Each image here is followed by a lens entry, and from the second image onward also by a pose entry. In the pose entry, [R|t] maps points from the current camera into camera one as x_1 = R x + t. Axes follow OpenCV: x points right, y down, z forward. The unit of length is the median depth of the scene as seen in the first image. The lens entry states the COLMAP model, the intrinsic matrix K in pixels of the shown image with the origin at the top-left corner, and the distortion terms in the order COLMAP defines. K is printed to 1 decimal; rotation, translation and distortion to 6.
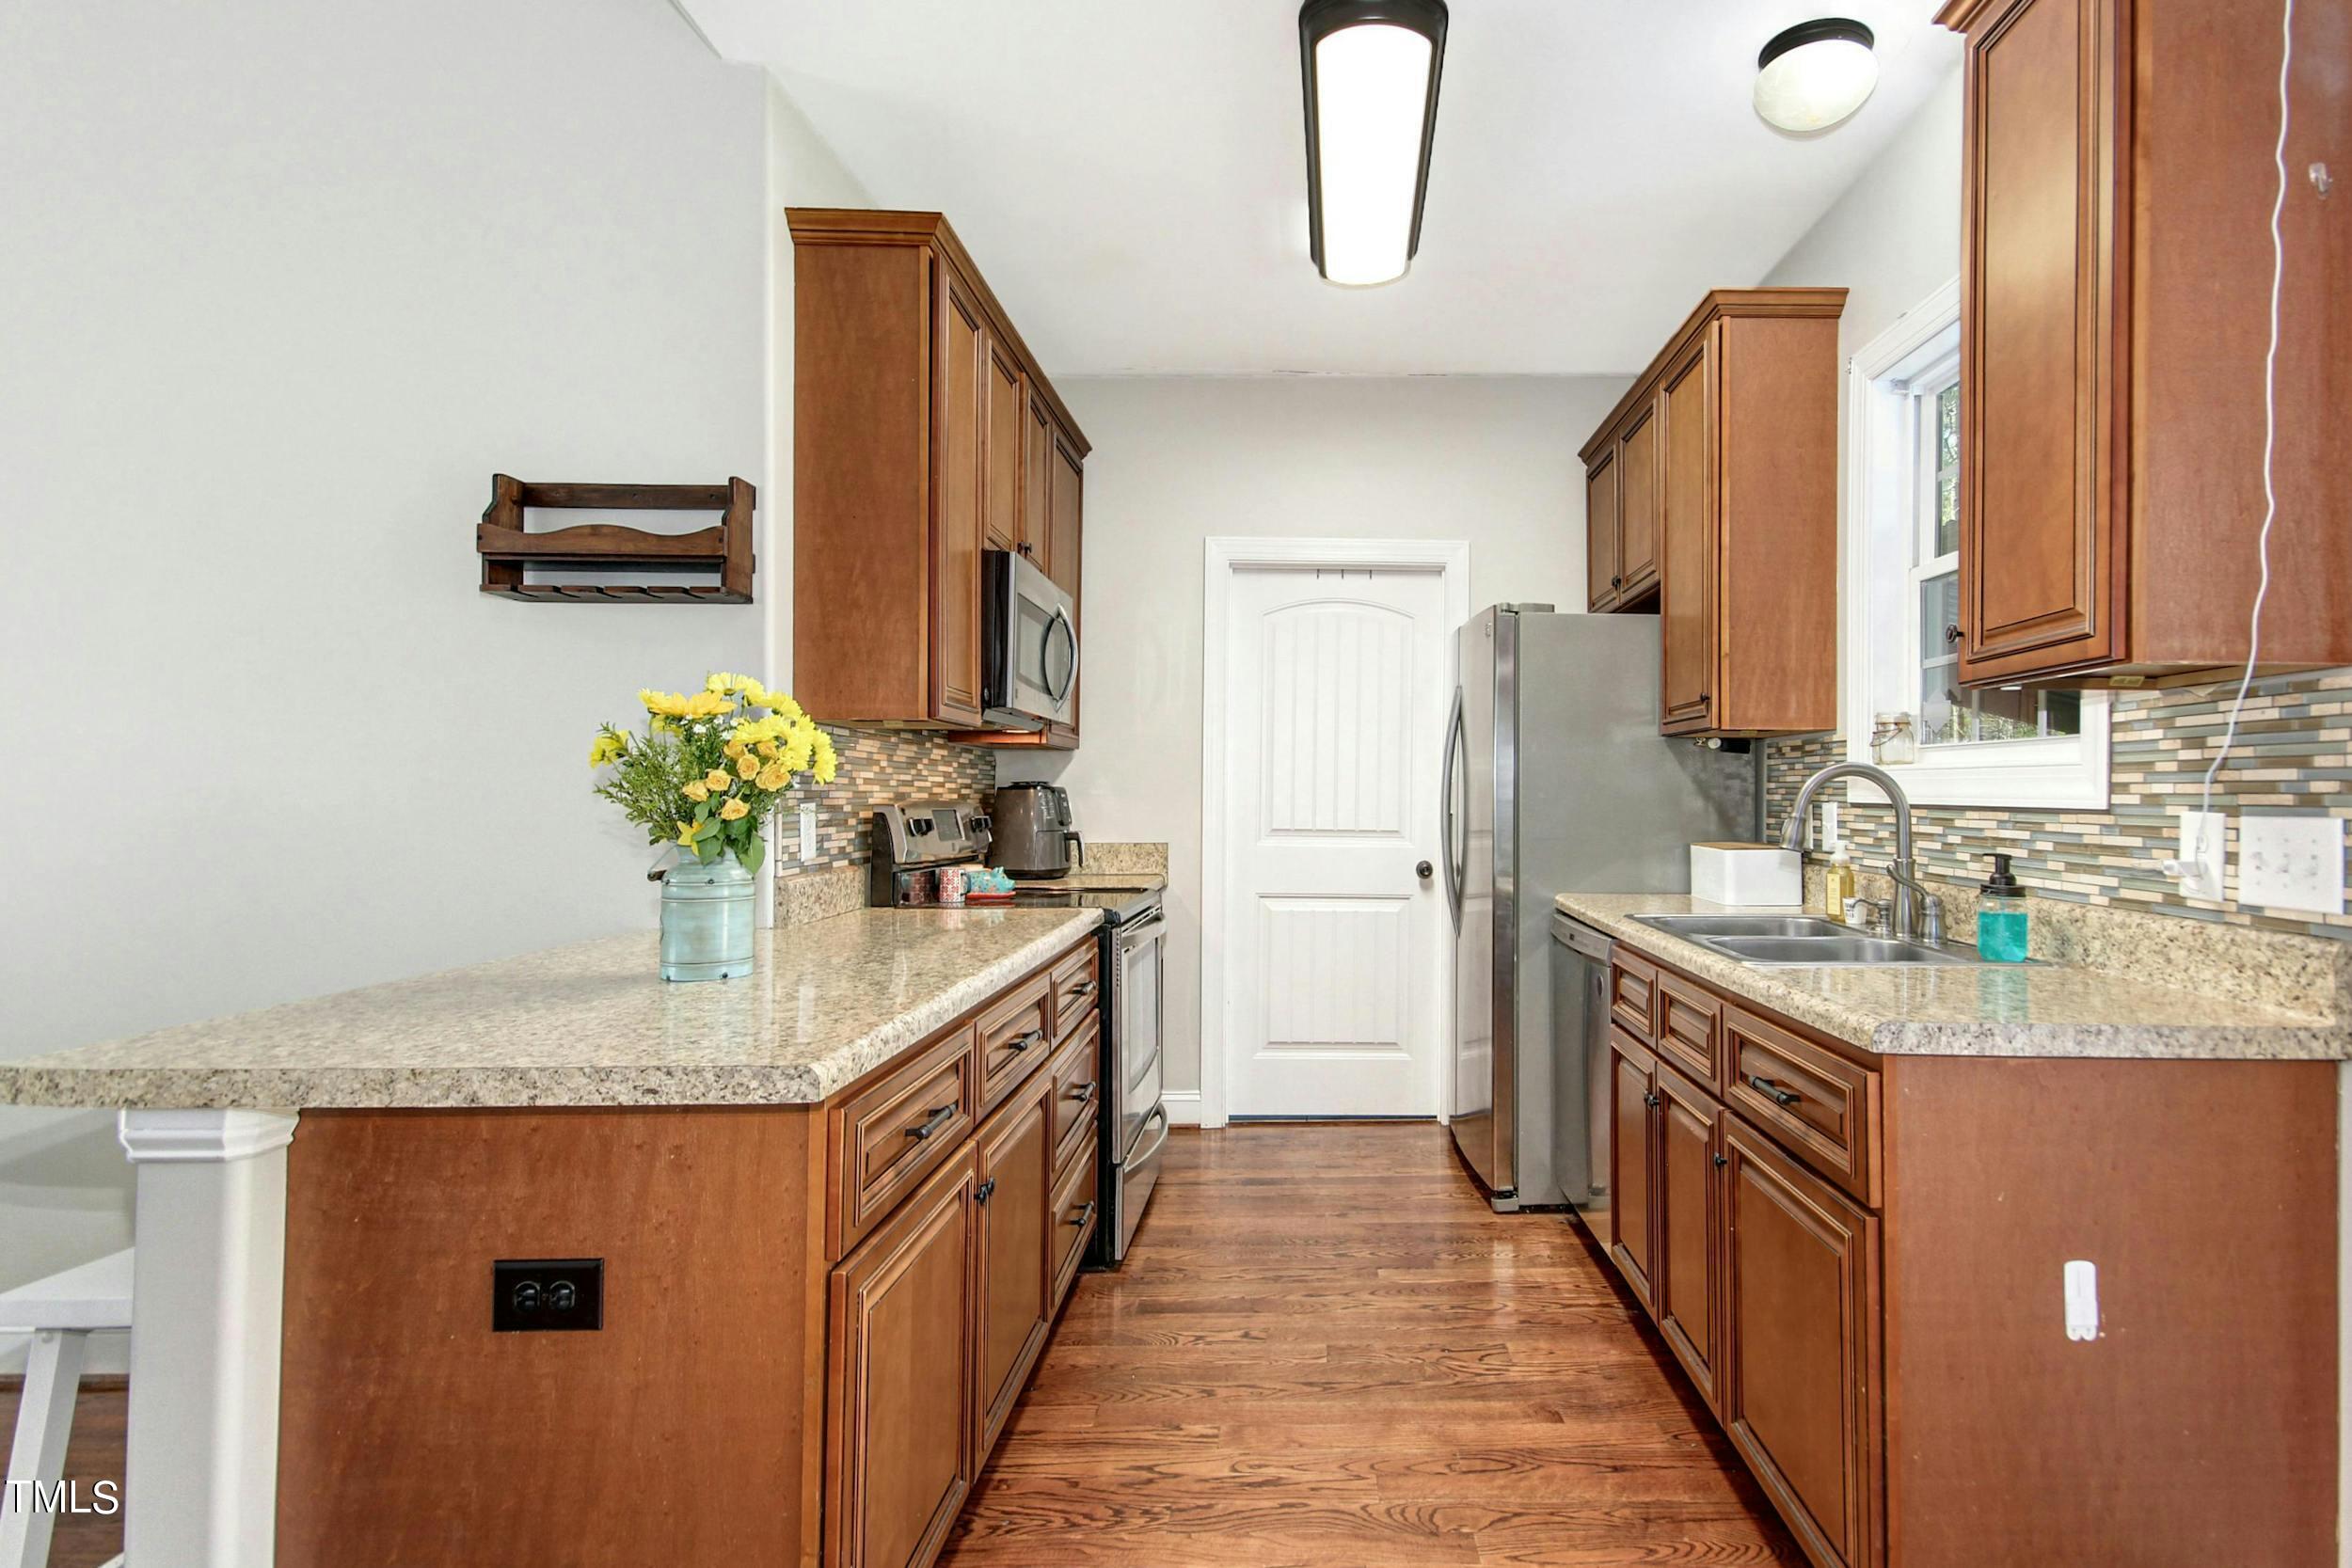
lens RADIAL K [[1273.2, 0, 1175.9], [0, 1273.2, 731.8], [0, 0, 1]] dist [0.015412, 0.000553]
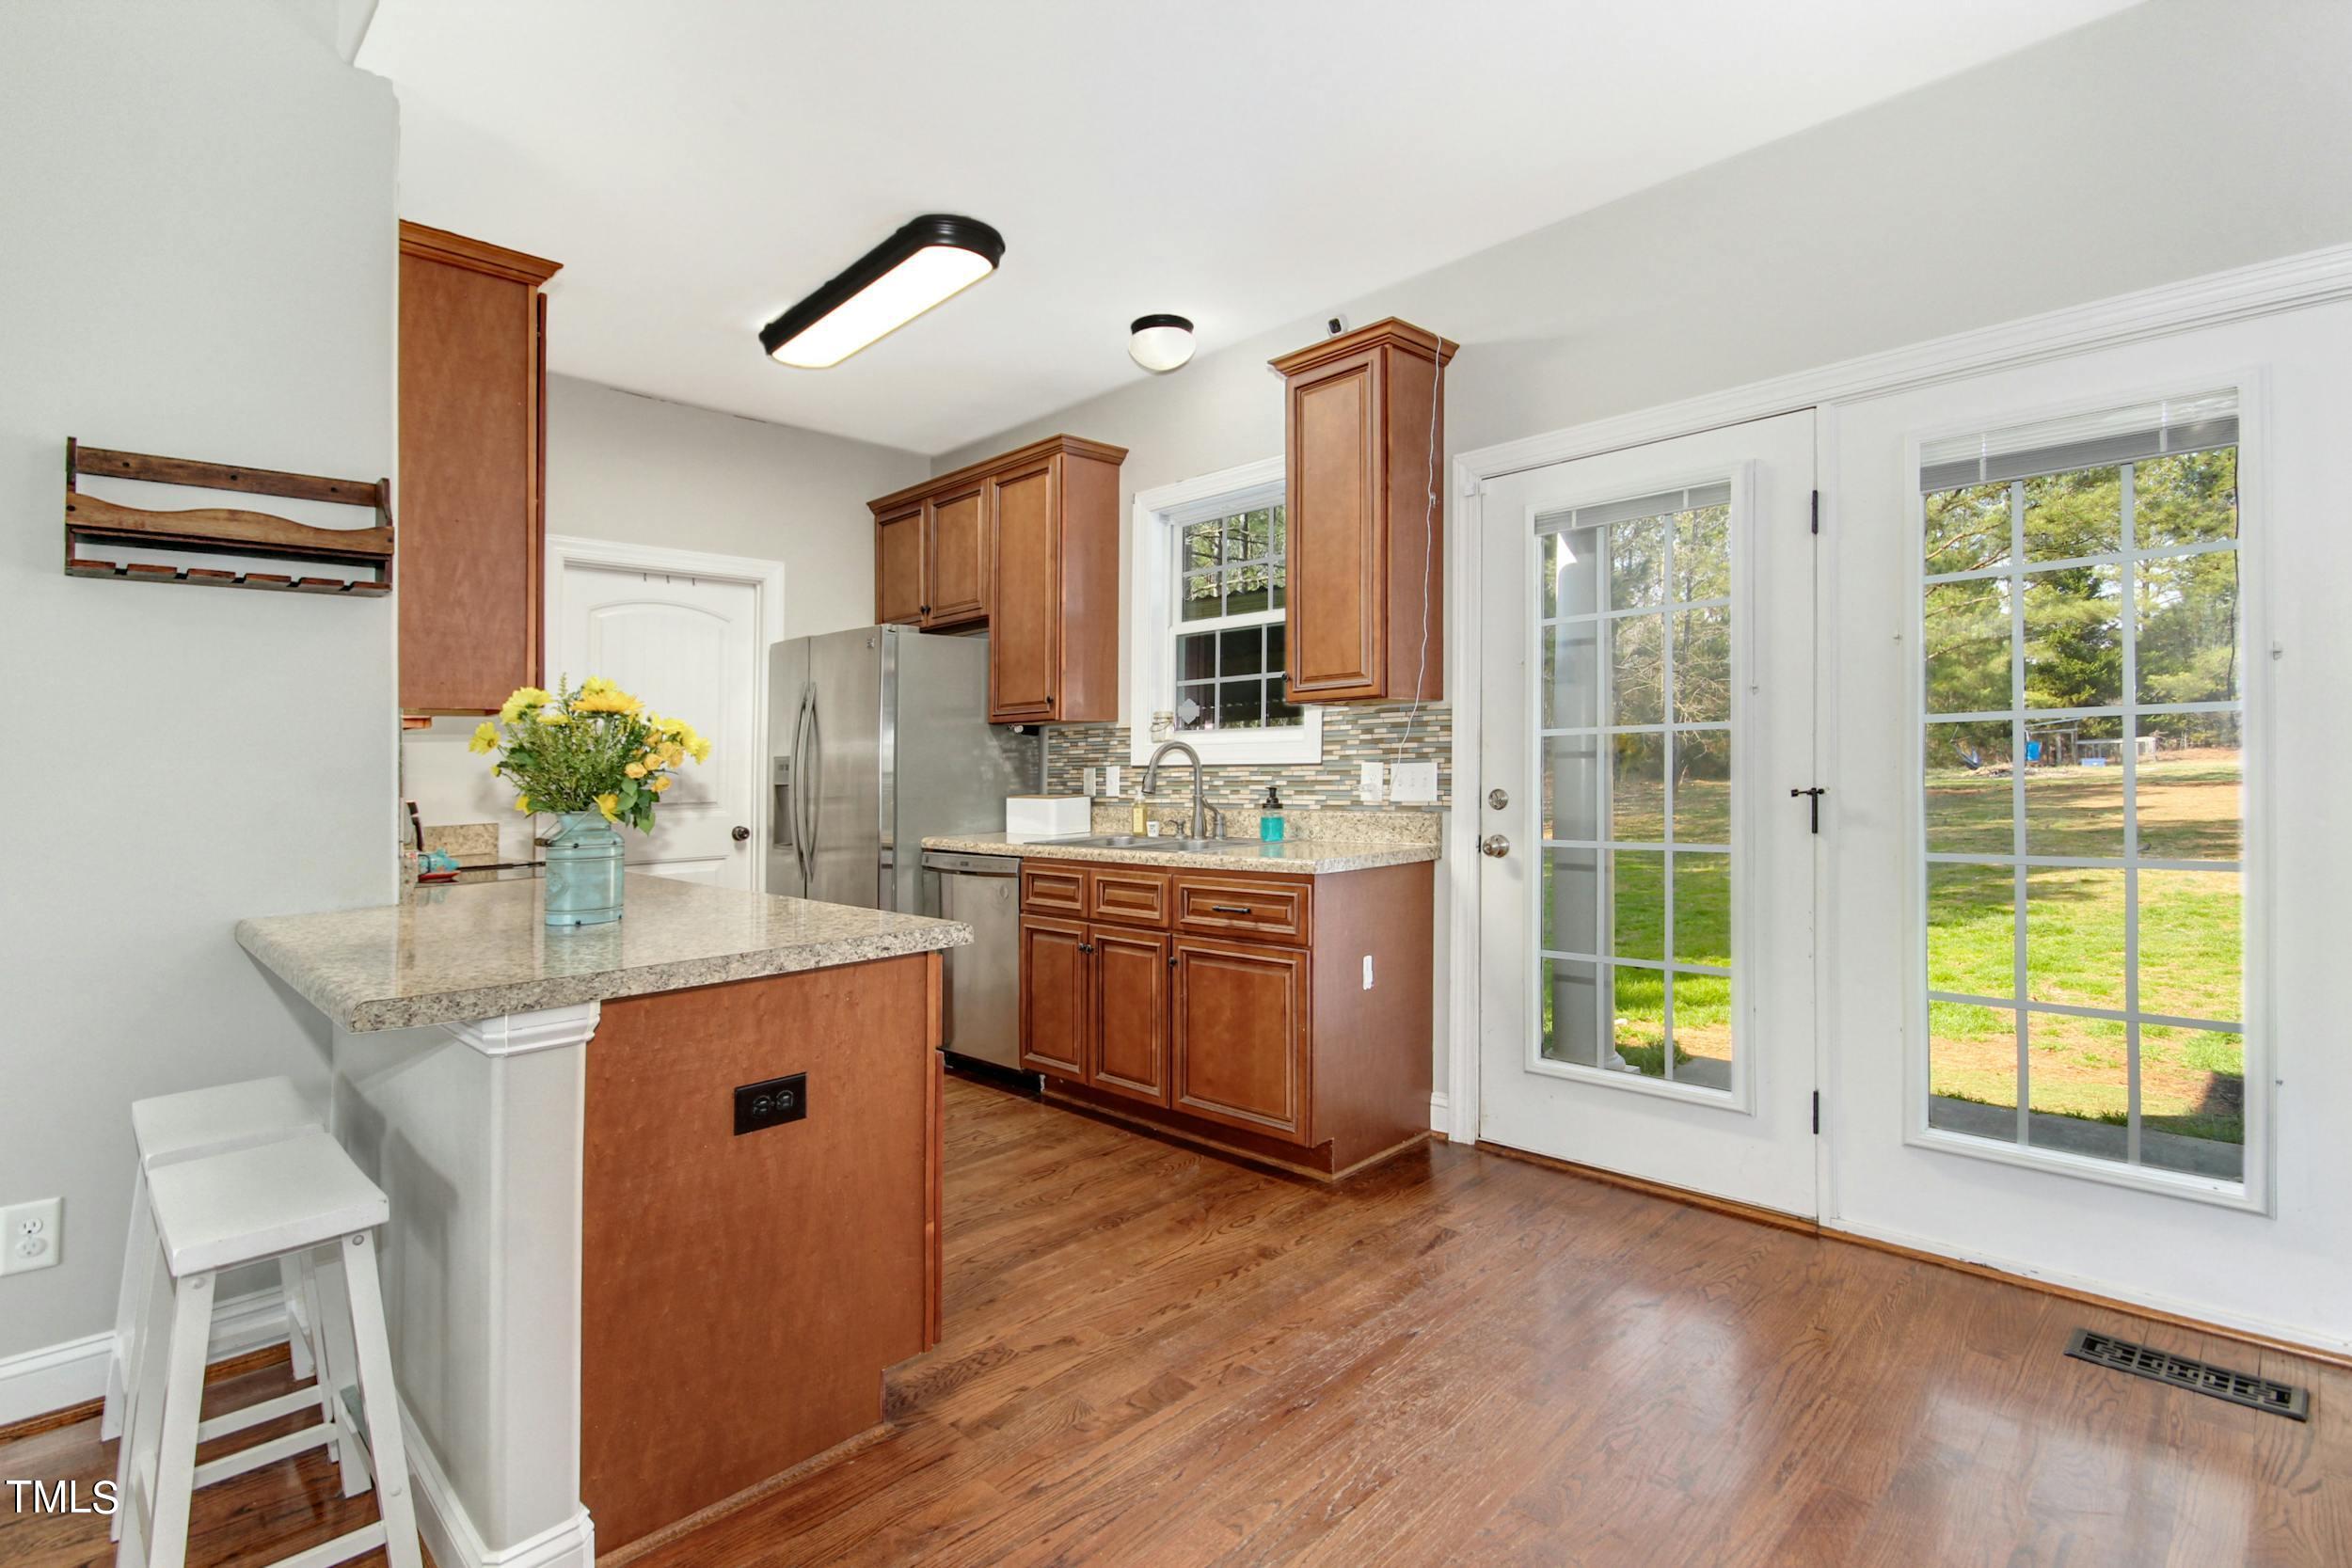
lens RADIAL K [[1149.1, 0, 1175.4], [0, 1149.1, 746.6], [0, 0, 1]] dist [0.020395, 0.000076]
pose [[0.733825, -0.010811, 0.679252, -0.768483], [-0.008093, 0.999663, 0.024654, -0.010930], [-0.679290, -0.023589, 0.733491, -0.220199]]
